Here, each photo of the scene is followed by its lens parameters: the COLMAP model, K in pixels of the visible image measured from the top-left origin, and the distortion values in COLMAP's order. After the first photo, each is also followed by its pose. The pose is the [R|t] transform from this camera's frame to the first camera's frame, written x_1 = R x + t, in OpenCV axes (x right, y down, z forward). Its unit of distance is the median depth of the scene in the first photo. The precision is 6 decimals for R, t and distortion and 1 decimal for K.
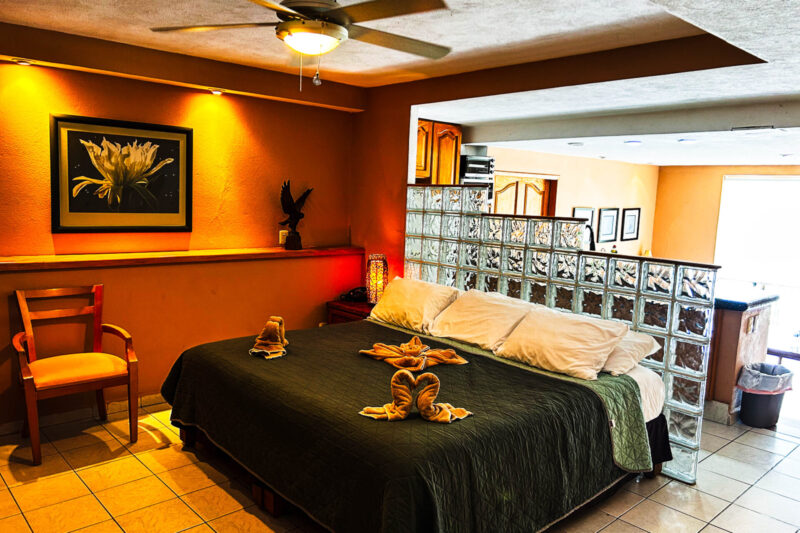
lens RADIAL K [[596.4, 0, 400.3], [0, 596.4, 265.7], [0, 0, 1]] dist [0.026911, -0.038517]
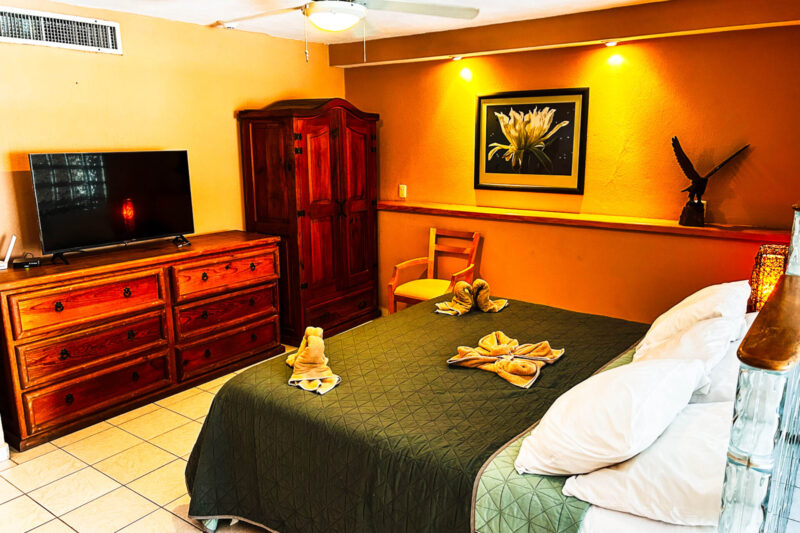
lens RADIAL K [[596.4, 0, 401.2], [0, 596.4, 269.0], [0, 0, 1]] dist [0.026911, -0.038517]
pose [[0.199819, 0.163628, -0.966074, 0.615045], [-0.109719, 0.983493, 0.143884, -0.049807], [0.973670, 0.077246, 0.214473, 0.554544]]
